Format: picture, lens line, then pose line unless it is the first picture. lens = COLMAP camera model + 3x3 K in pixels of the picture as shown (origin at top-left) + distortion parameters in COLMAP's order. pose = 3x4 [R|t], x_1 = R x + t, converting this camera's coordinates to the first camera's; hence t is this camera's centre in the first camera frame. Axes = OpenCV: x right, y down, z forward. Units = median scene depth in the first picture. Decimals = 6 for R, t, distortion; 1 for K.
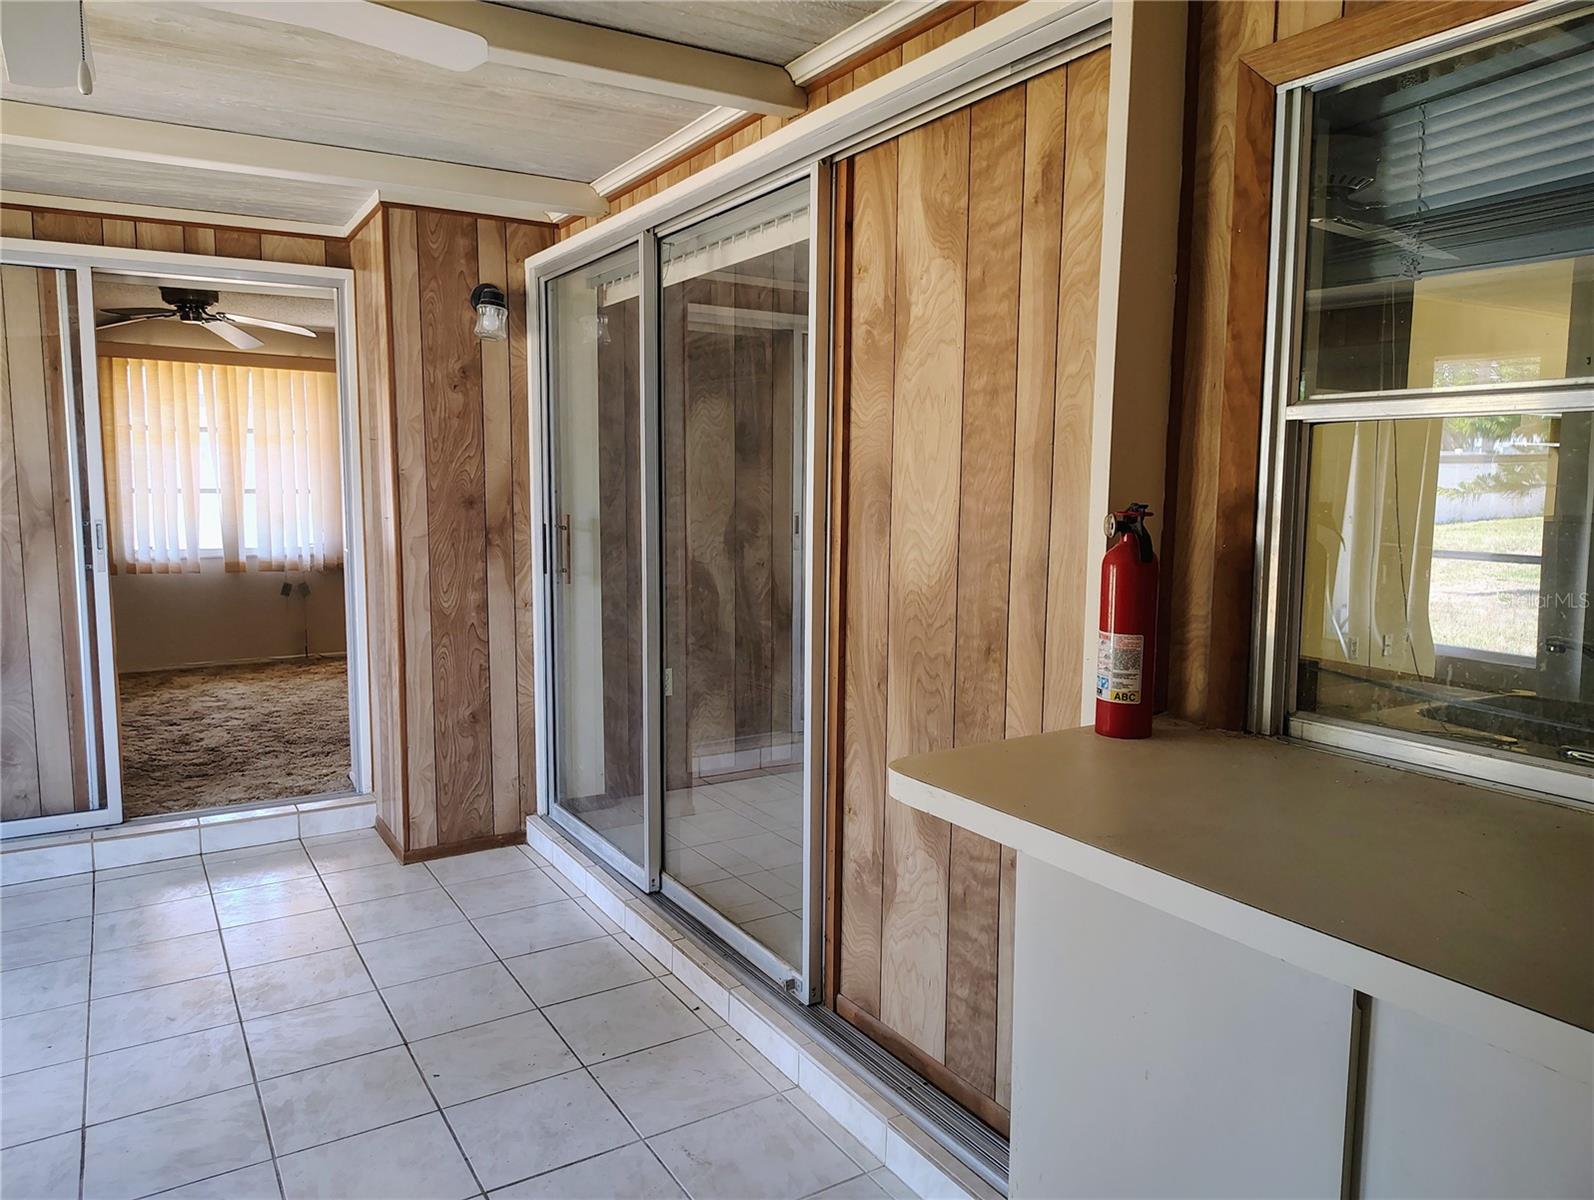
lens RADIAL K [[1105.7, 0, 799.0], [0, 1105.7, 591.4], [0, 0, 1]] dist [0.038260, -0.049556]
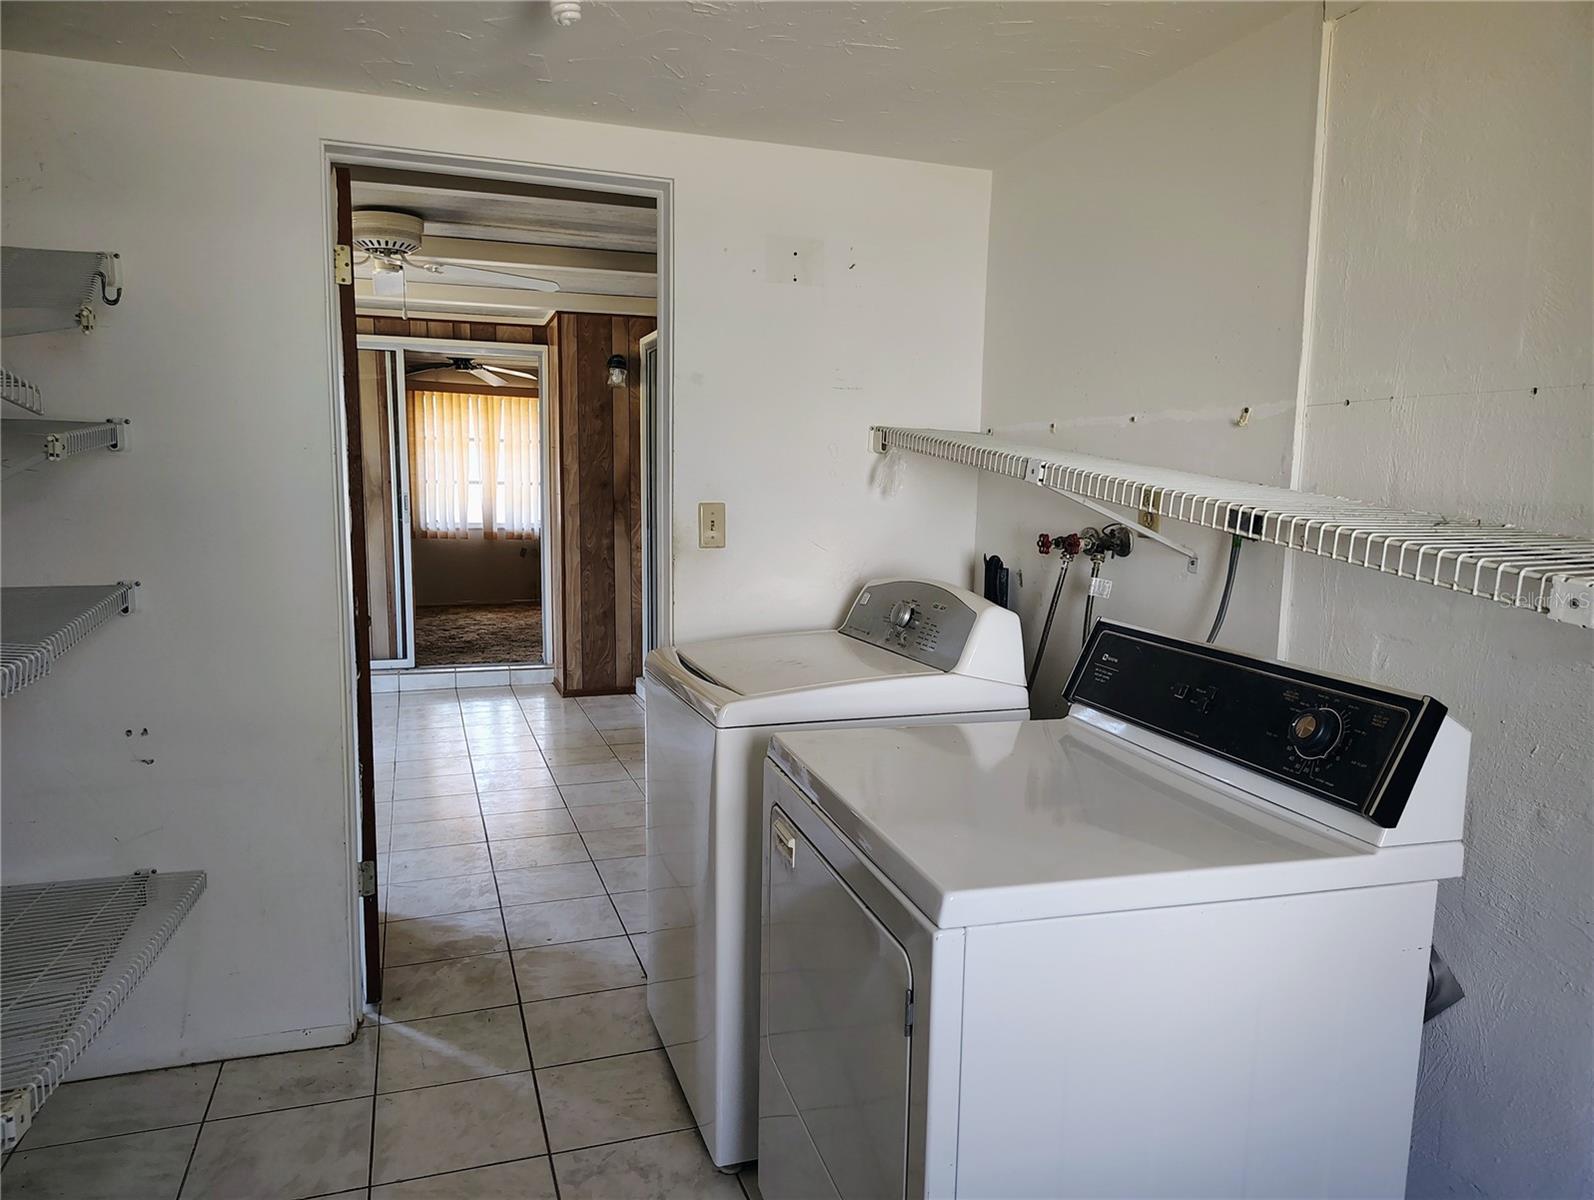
lens RADIAL K [[1105.7, 0, 804.7], [0, 1105.7, 611.5], [0, 0, 1]] dist [0.038260, -0.049556]
pose [[0.976963, 0.029103, -0.211416, 0.348170], [-0.025780, 0.999497, 0.018459, 0.069454], [0.211847, -0.012583, 0.977222, -0.559078]]
